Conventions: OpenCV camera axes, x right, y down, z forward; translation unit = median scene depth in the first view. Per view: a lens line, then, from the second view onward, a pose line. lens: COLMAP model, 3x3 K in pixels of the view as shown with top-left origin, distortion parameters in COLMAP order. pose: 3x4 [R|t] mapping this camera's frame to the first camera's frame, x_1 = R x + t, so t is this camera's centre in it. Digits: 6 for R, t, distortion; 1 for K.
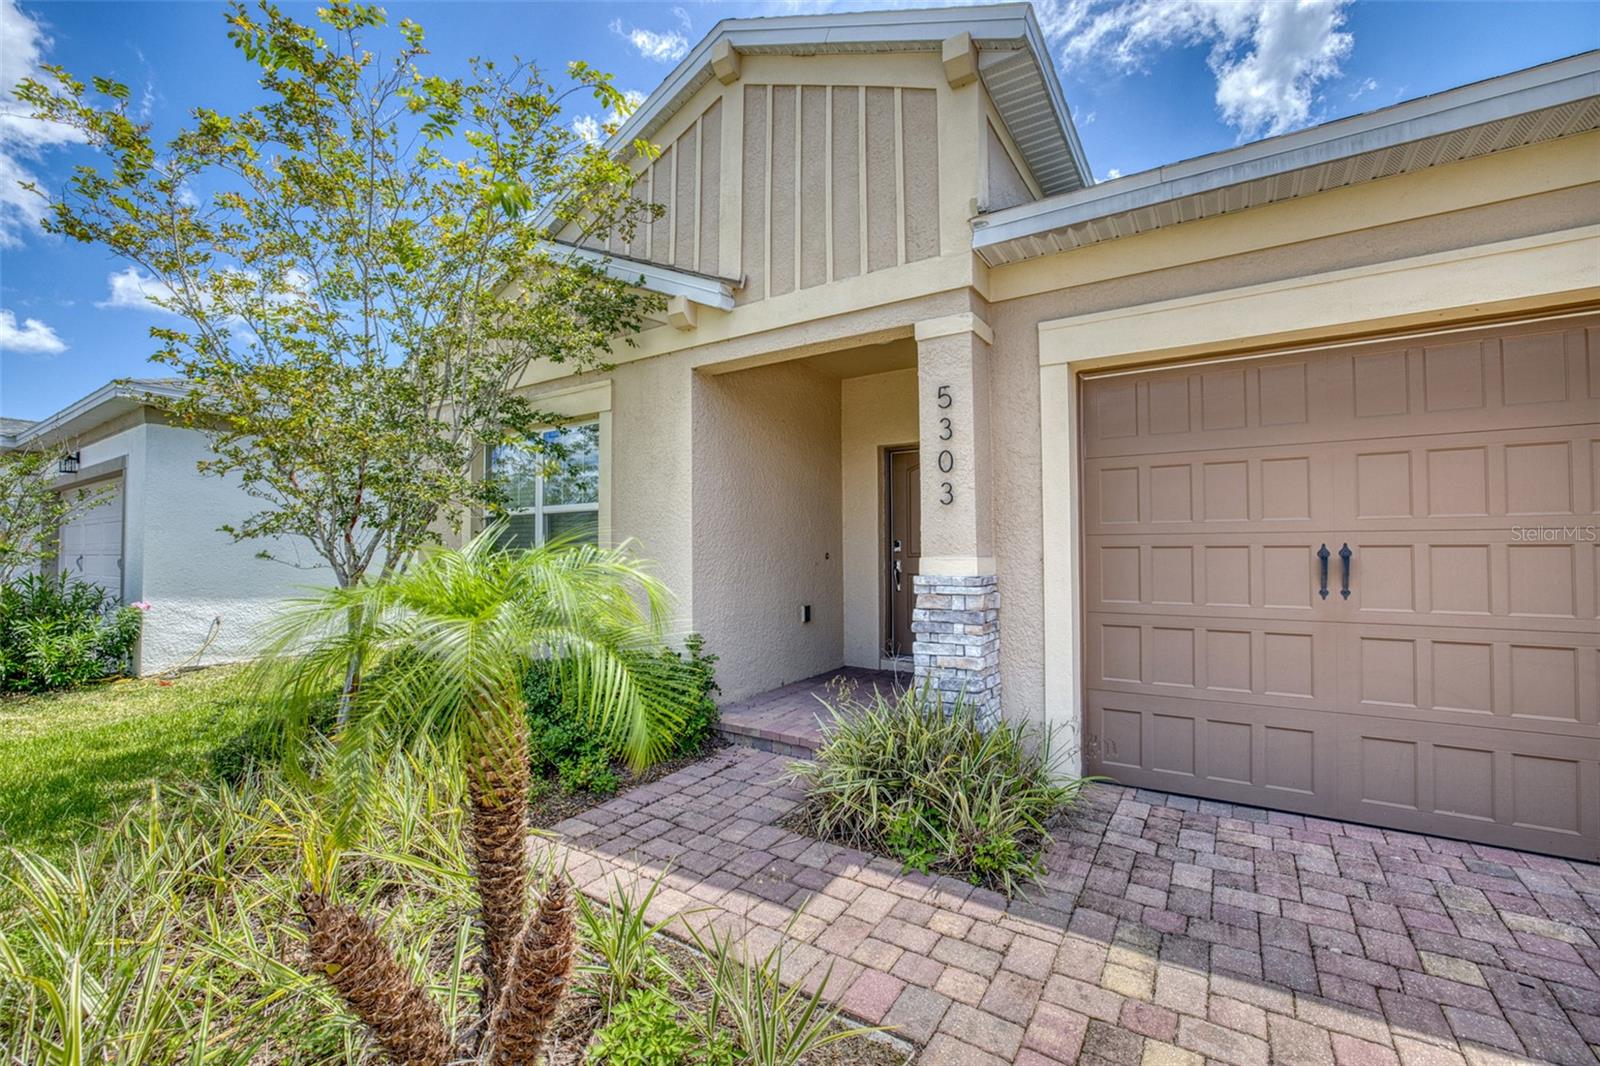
lens RADIAL K [[690.5, 0, 806.2], [0, 690.5, 541.6], [0, 0, 1]] dist [-0.002100, -0.000074]
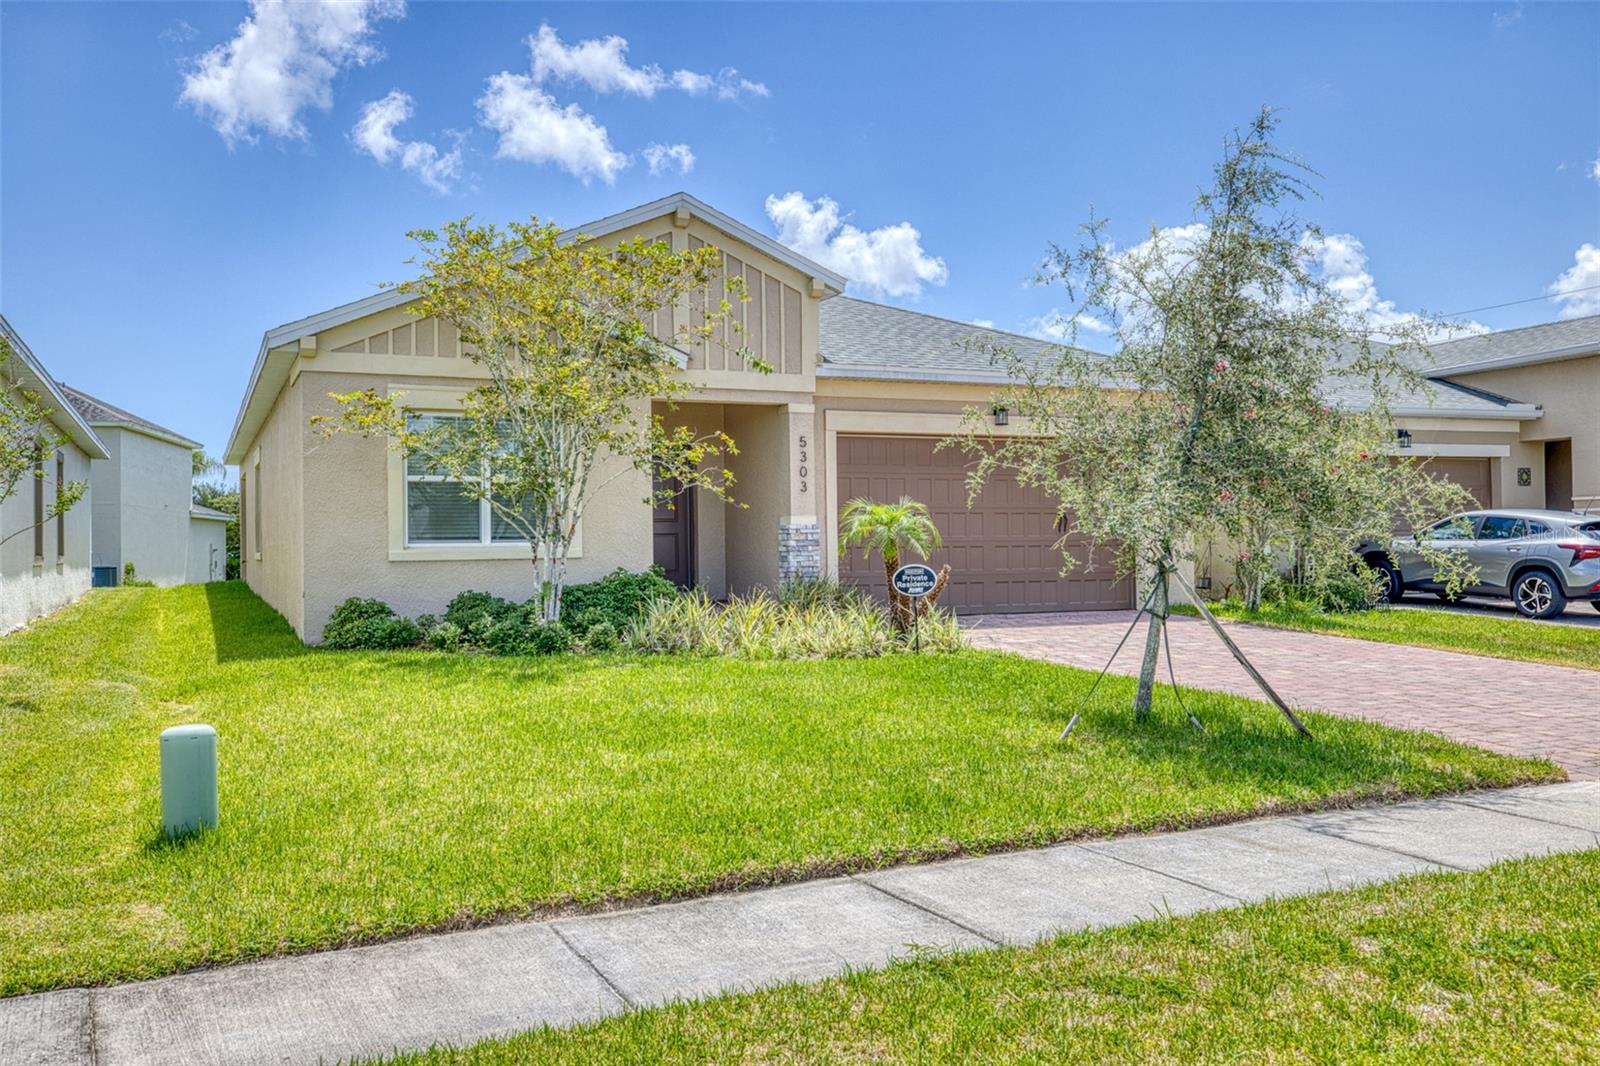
lens RADIAL K [[1391.9, 0, 803.7], [0, 1391.9, 537.2], [0, 0, 1]] dist [0.009451, 0.000876]
pose [[0.536244, -0.006628, 0.844037, -3.470154], [-0.018128, 0.999648, 0.019367, 0.004589], [-0.843869, -0.025687, 0.535935, -1.335031]]
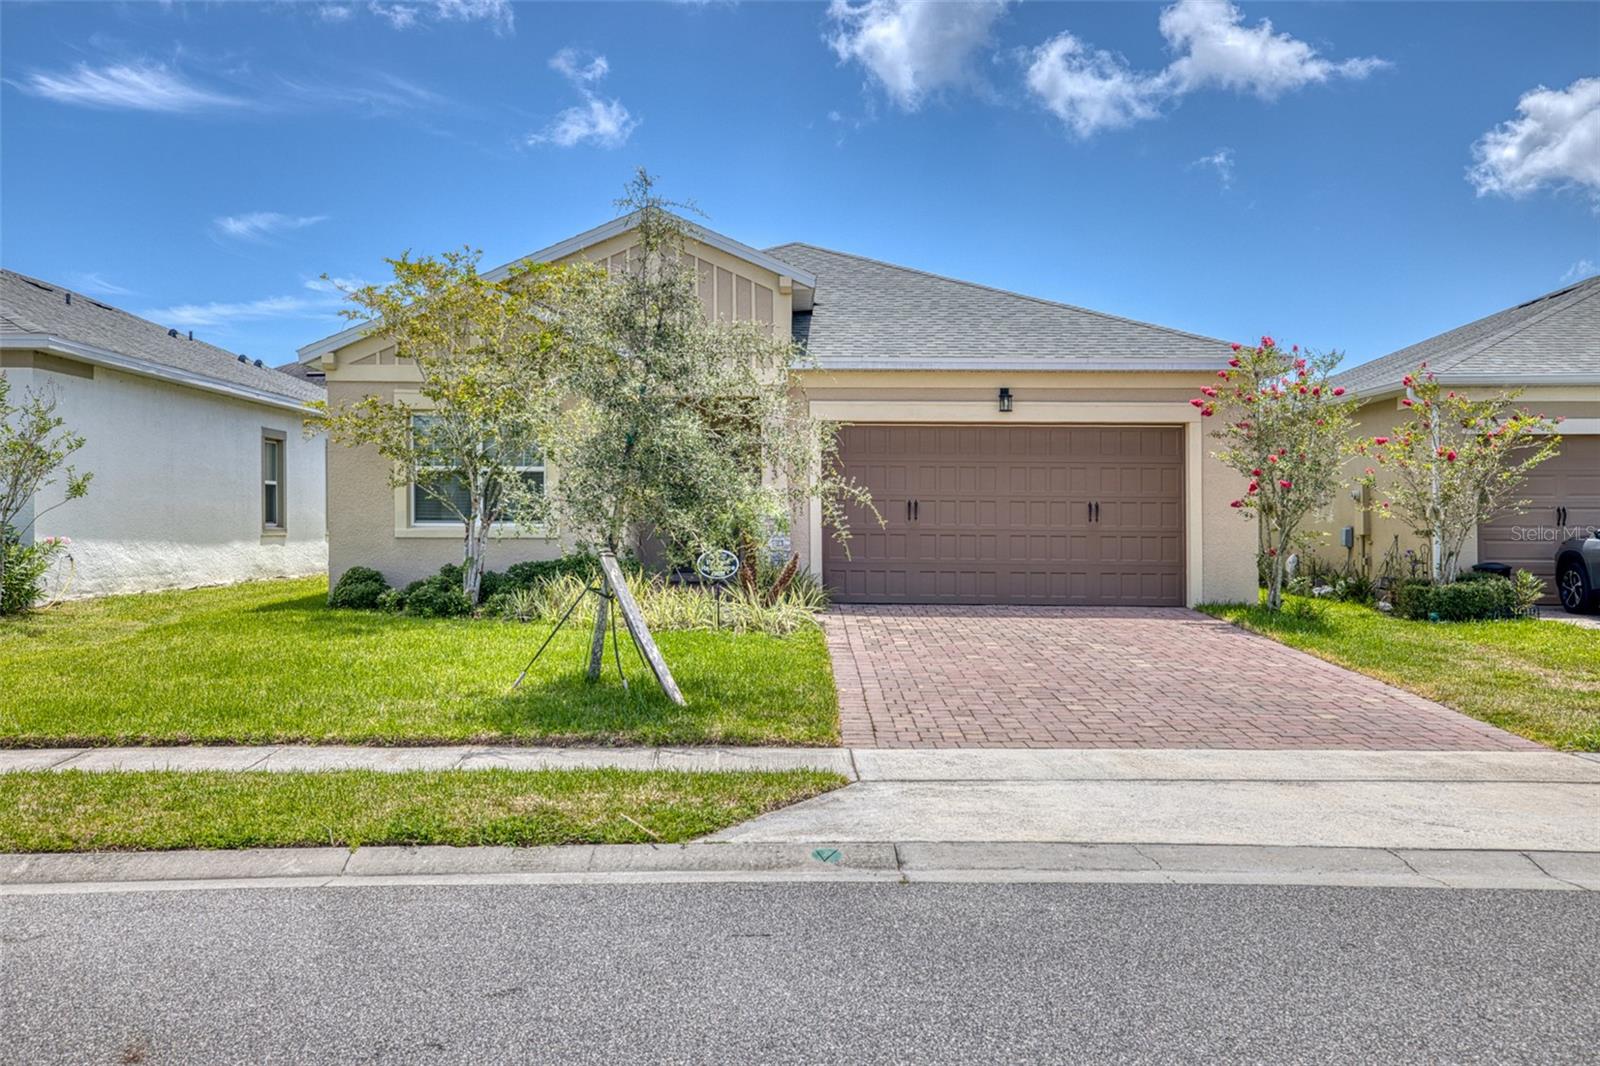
lens RADIAL K [[1599.9, 0, 797.8], [0, 1599.9, 529.4], [0, 0, 1]] dist [-0.015093, 0.000000]
pose [[0.845978, 0.000431, 0.533218, -2.535265], [-0.022751, 0.999118, 0.035288, -0.077194], [-0.532733, -0.041984, 0.845242, -3.485790]]
